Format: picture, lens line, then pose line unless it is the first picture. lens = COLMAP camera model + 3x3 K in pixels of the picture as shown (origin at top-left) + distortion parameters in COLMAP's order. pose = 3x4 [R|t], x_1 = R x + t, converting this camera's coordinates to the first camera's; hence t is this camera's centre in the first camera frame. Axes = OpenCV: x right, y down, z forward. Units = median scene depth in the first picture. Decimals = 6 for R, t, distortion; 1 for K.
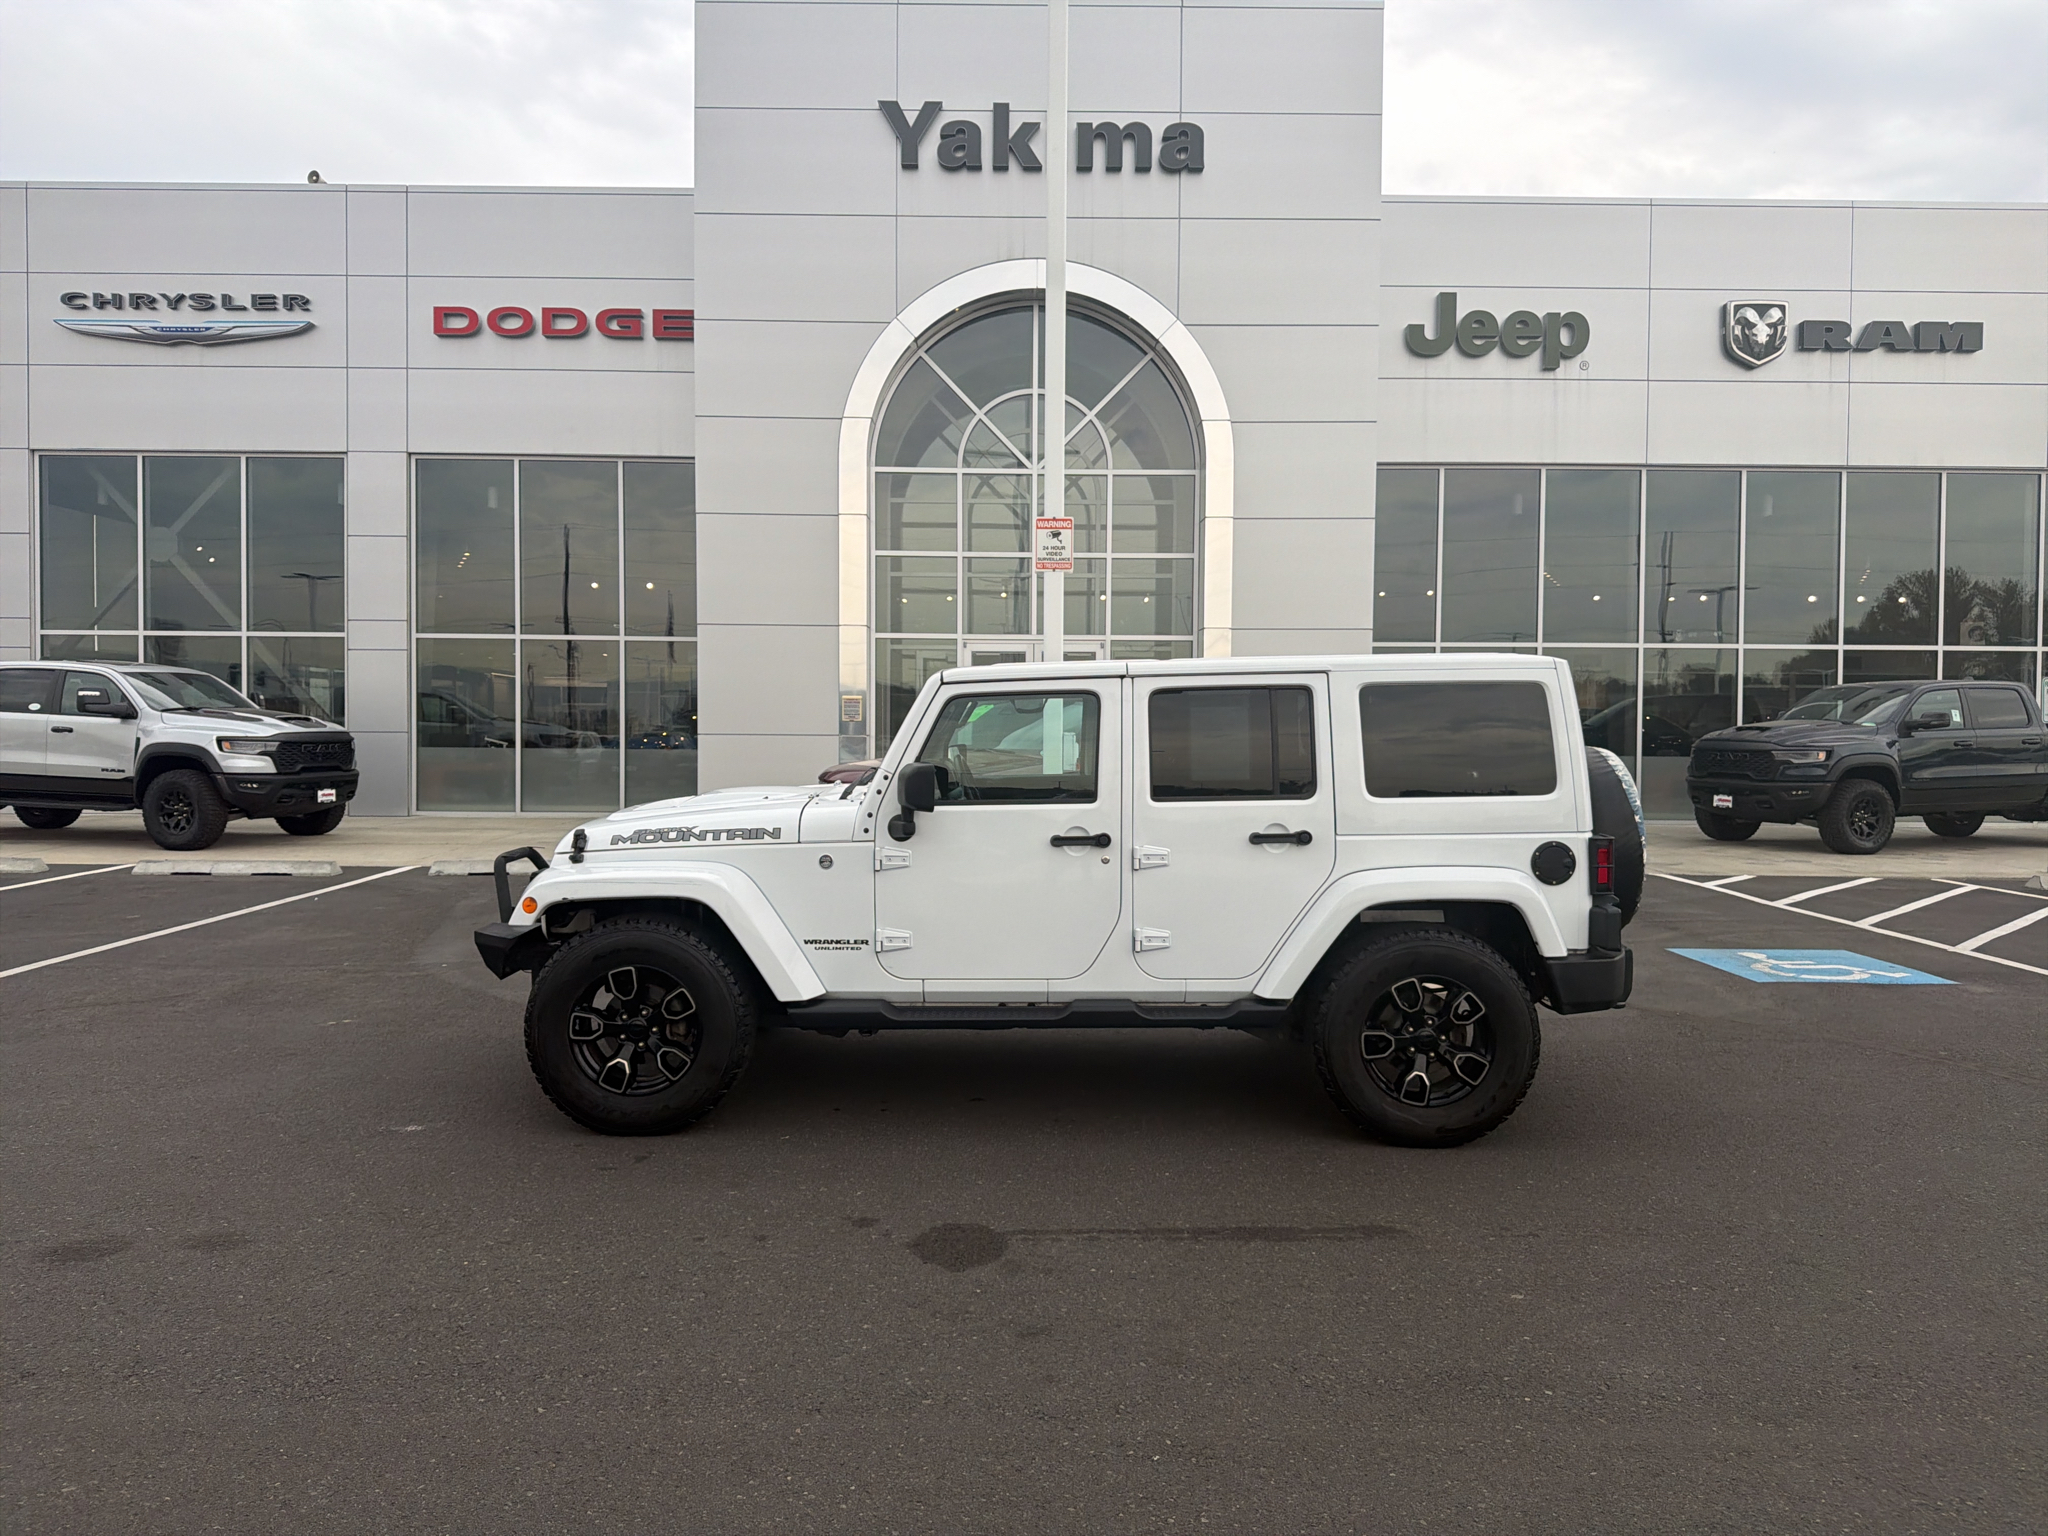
lens RADIAL K [[1616.2, 0, 1011.1], [0, 1616.2, 763.8], [0, 0, 1]] dist [0.007486, -0.004732]
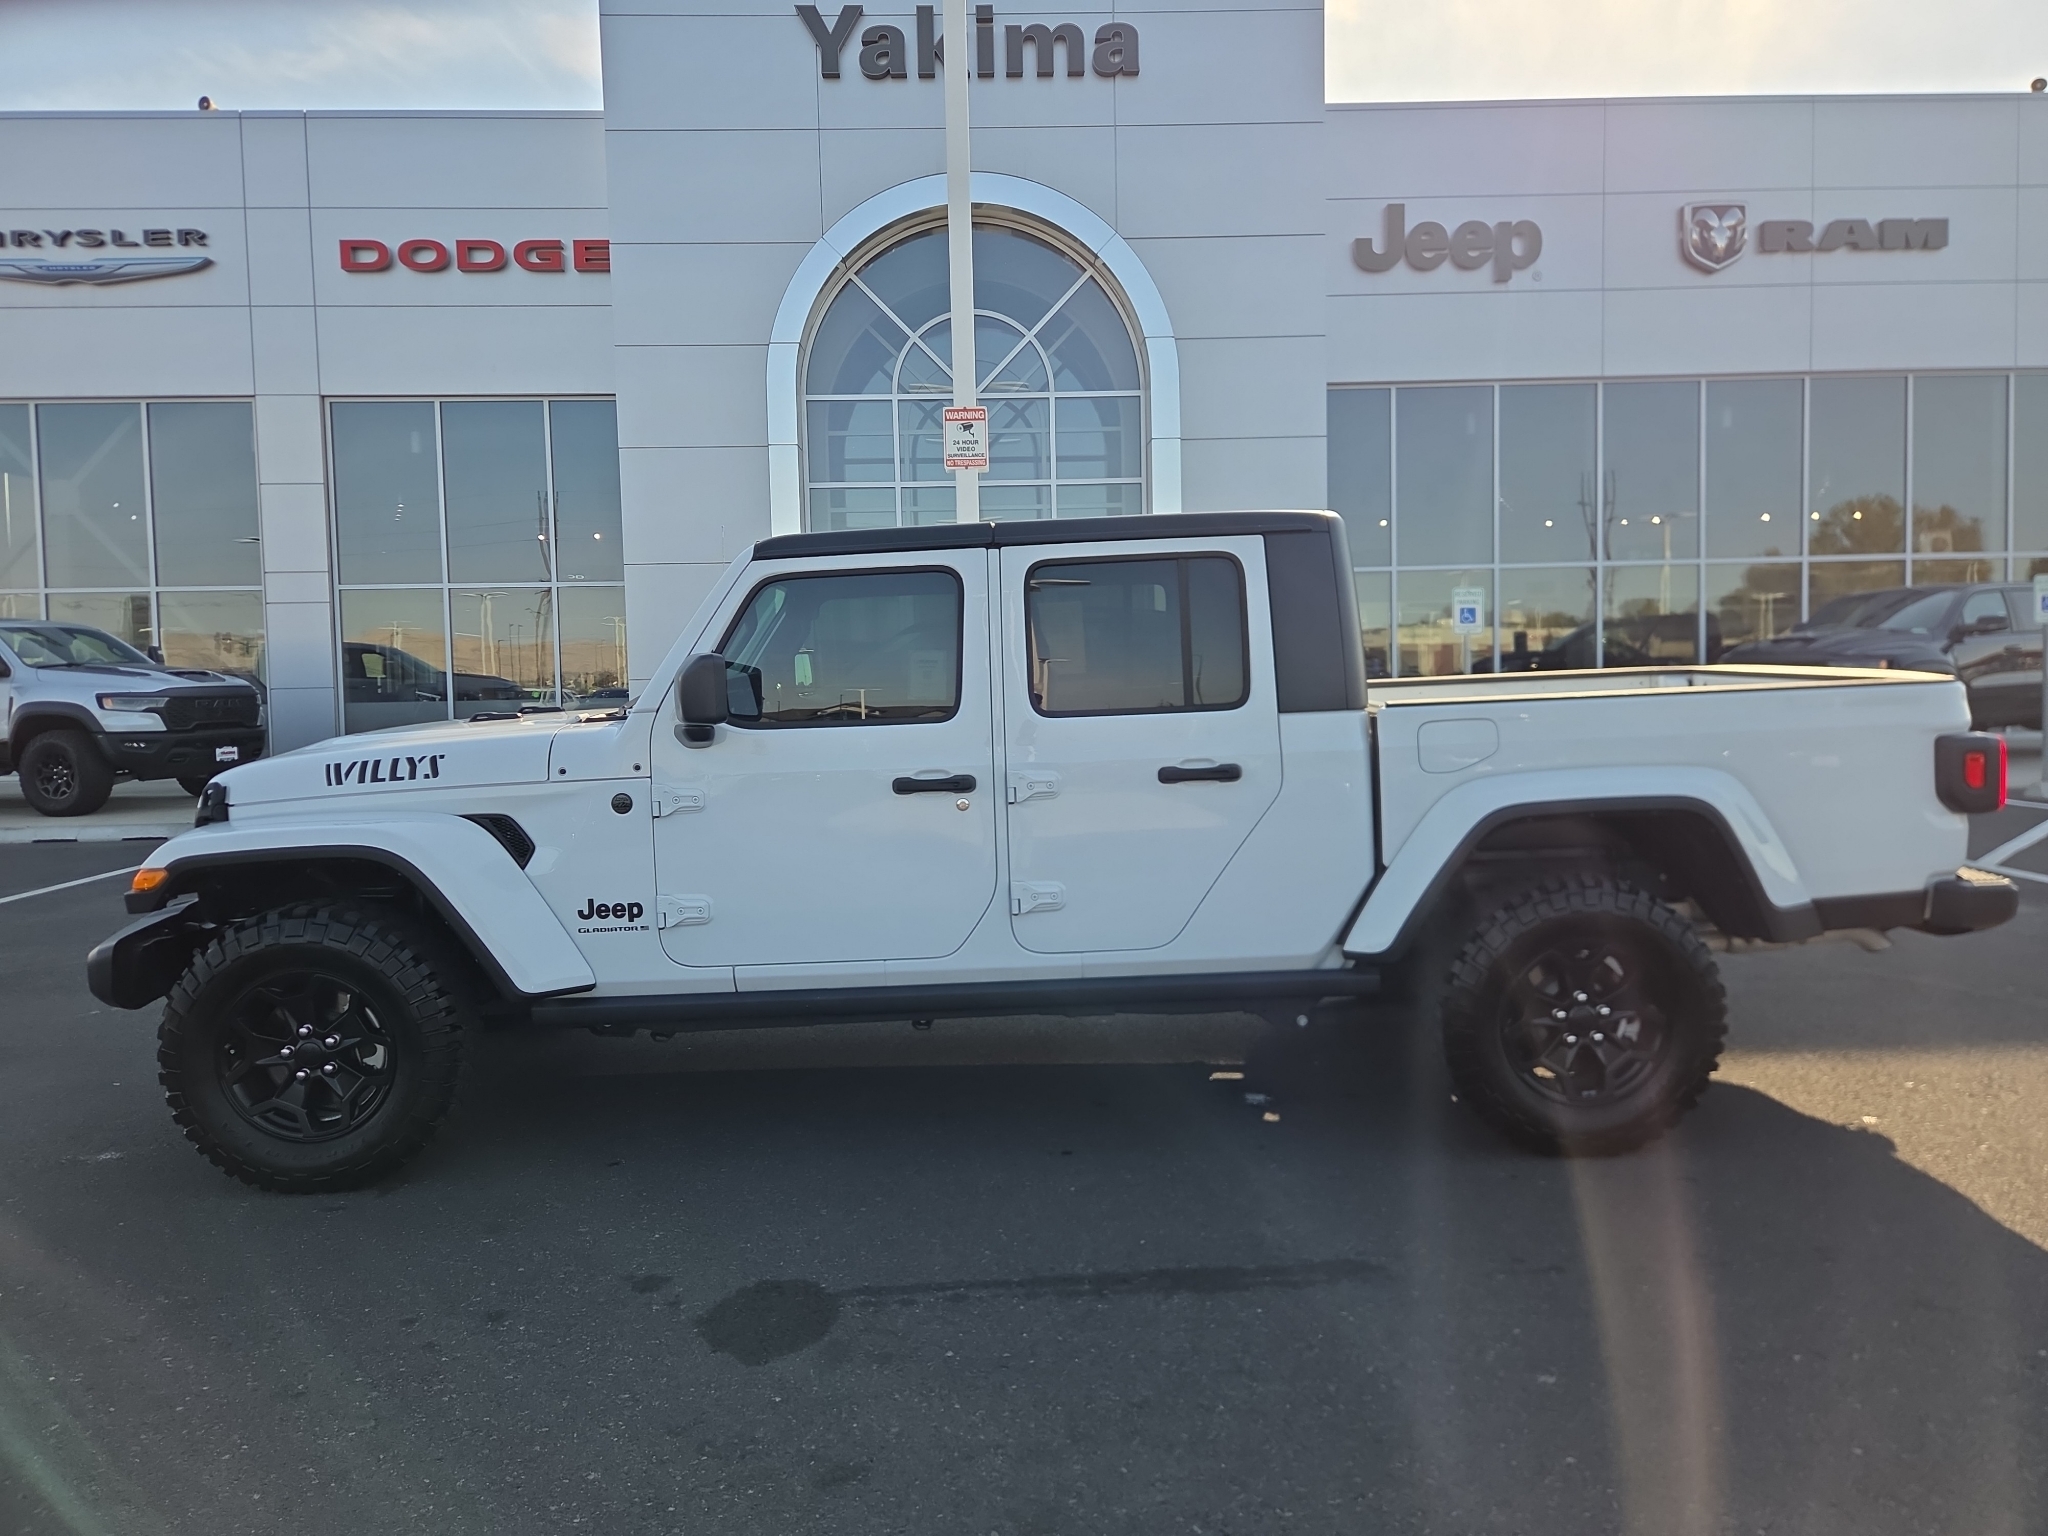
lens RADIAL K [[1532.7, 0, 1017.3], [0, 1532.7, 741.6], [0, 0, 1]] dist [0.039796, 0.000701]
pose [[0.999413, -0.029326, 0.017736, 0.017746], [0.028988, 0.999398, 0.019055, 0.007336], [-0.018284, -0.018530, 0.999661, 0.075620]]
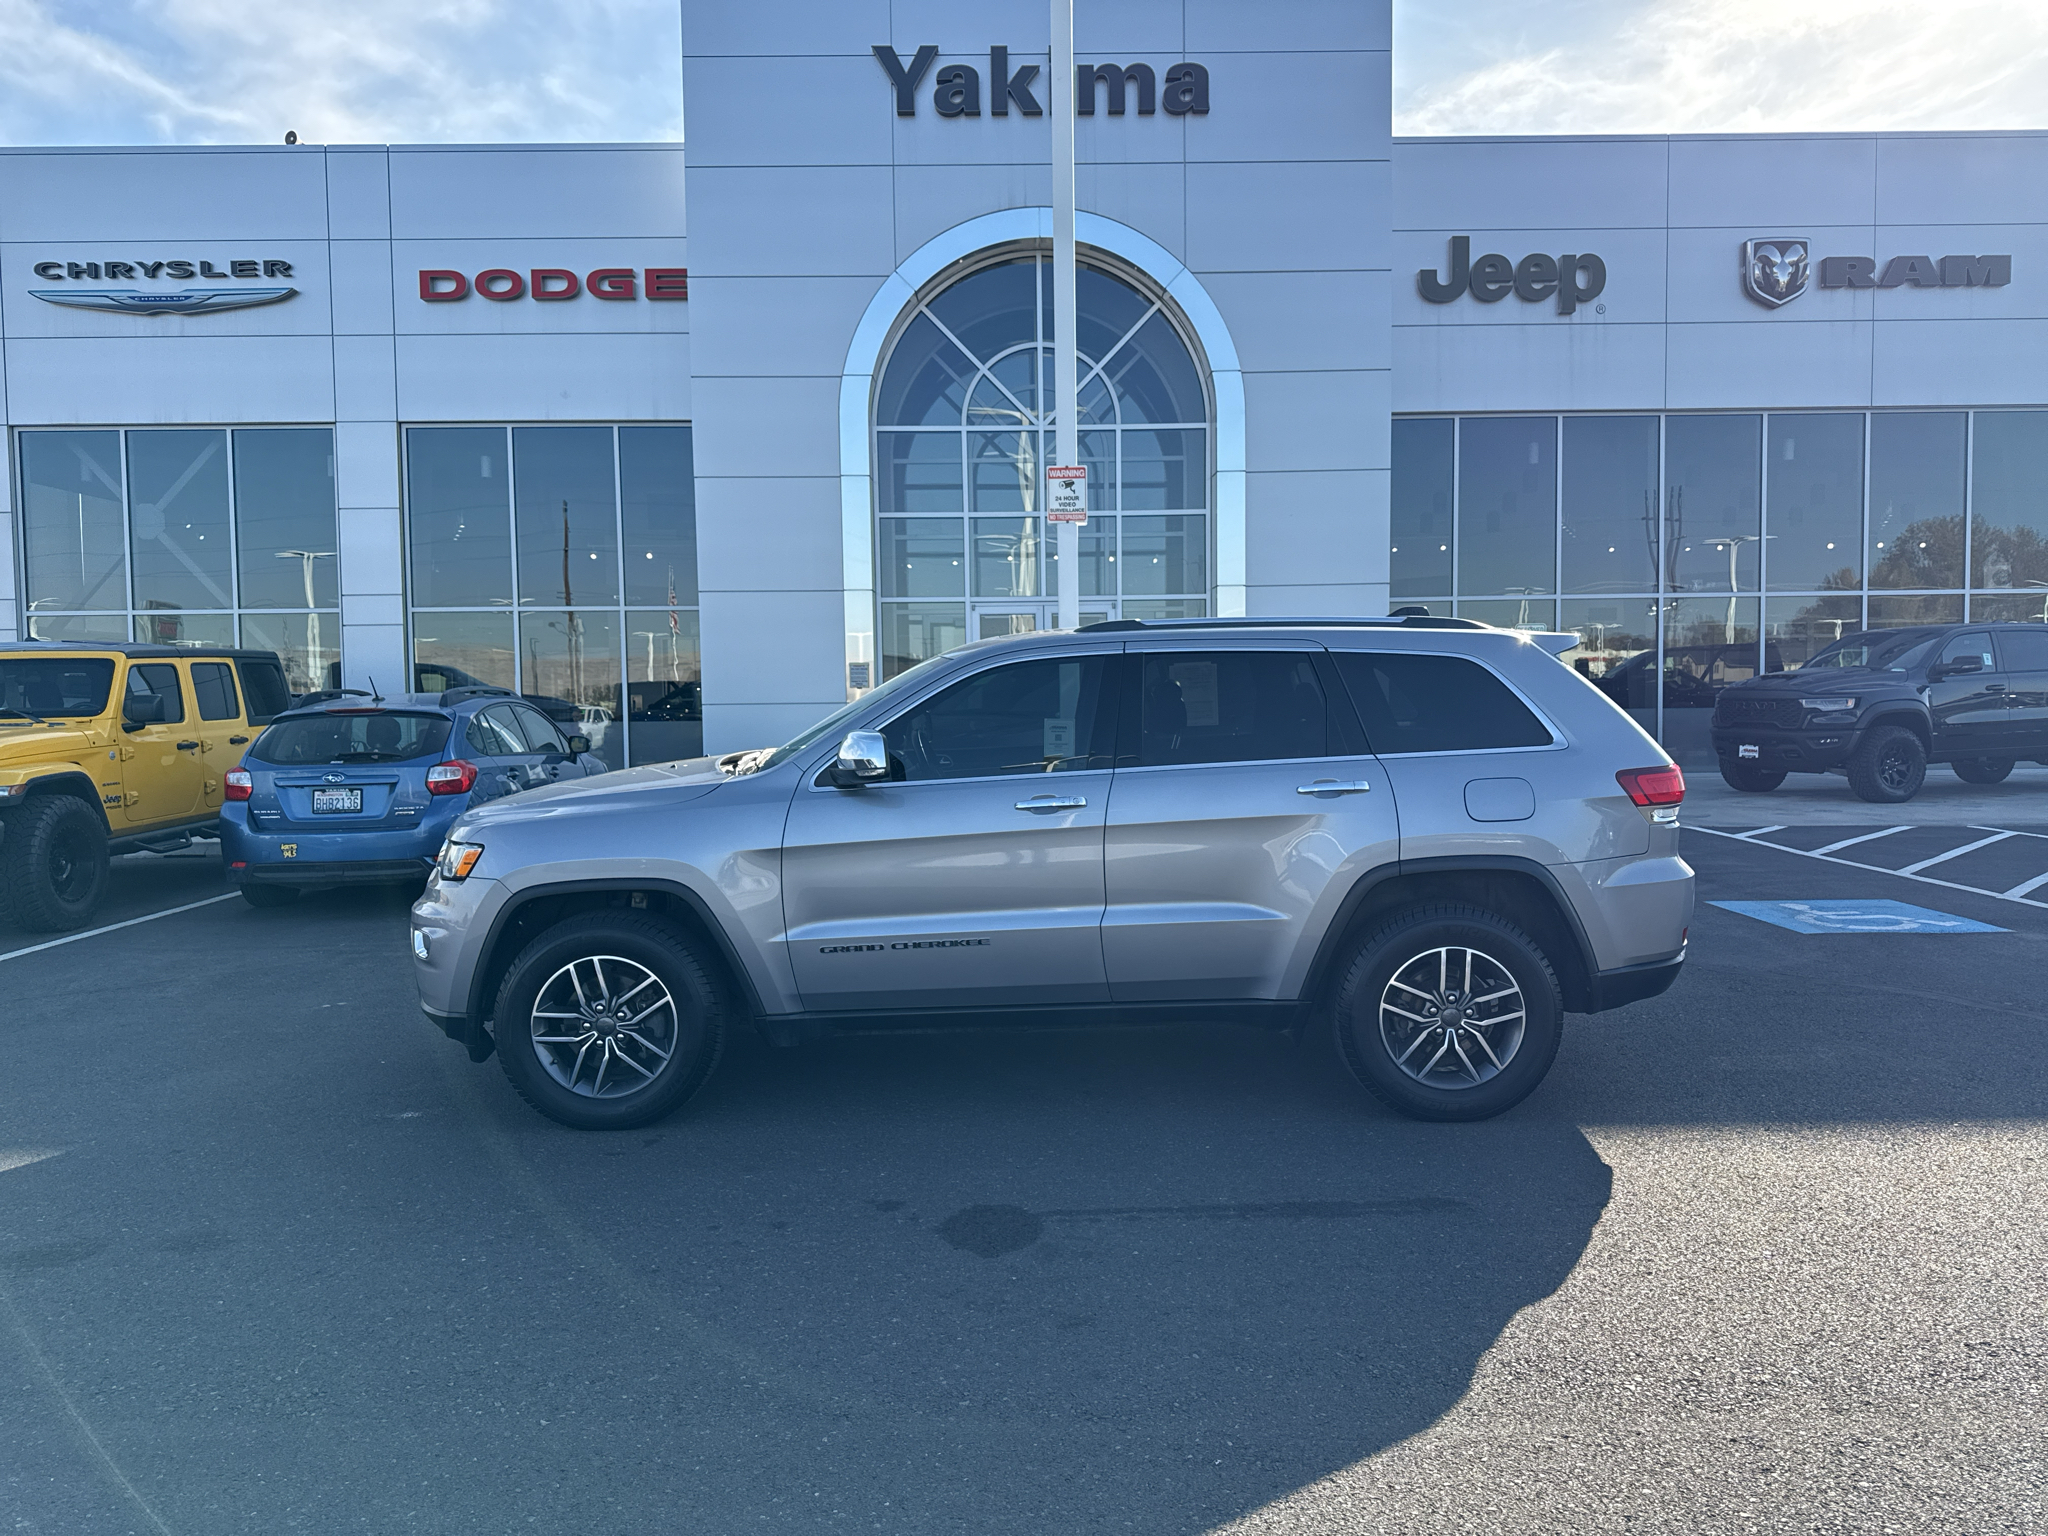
lens RADIAL K [[1618.8, 0, 1023.7], [0, 1618.8, 774.1], [0, 0, 1]] dist [0.011126, -0.000931]
pose [[0.999797, -0.019973, 0.002767, -0.002555], [0.019895, 0.999474, 0.025611, 0.002578], [-0.003277, -0.025551, 0.999668, 0.016416]]
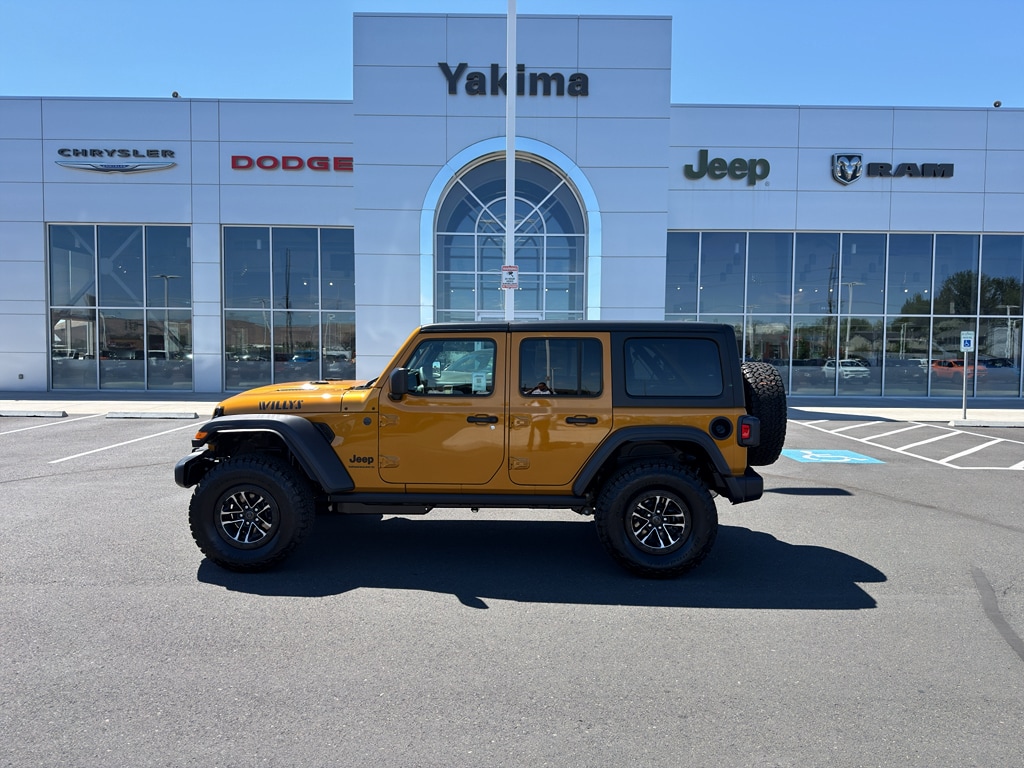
lens RADIAL K [[814.4, 0, 509.8], [0, 814.4, 391.5], [0, 0, 1]] dist [0.034294, -0.064716]
pose [[0.999999, 0.001647, -0.000354, 0.013867], [-0.001635, 0.999556, 0.029746, -0.002392], [0.000403, -0.029746, 0.999557, -0.097045]]
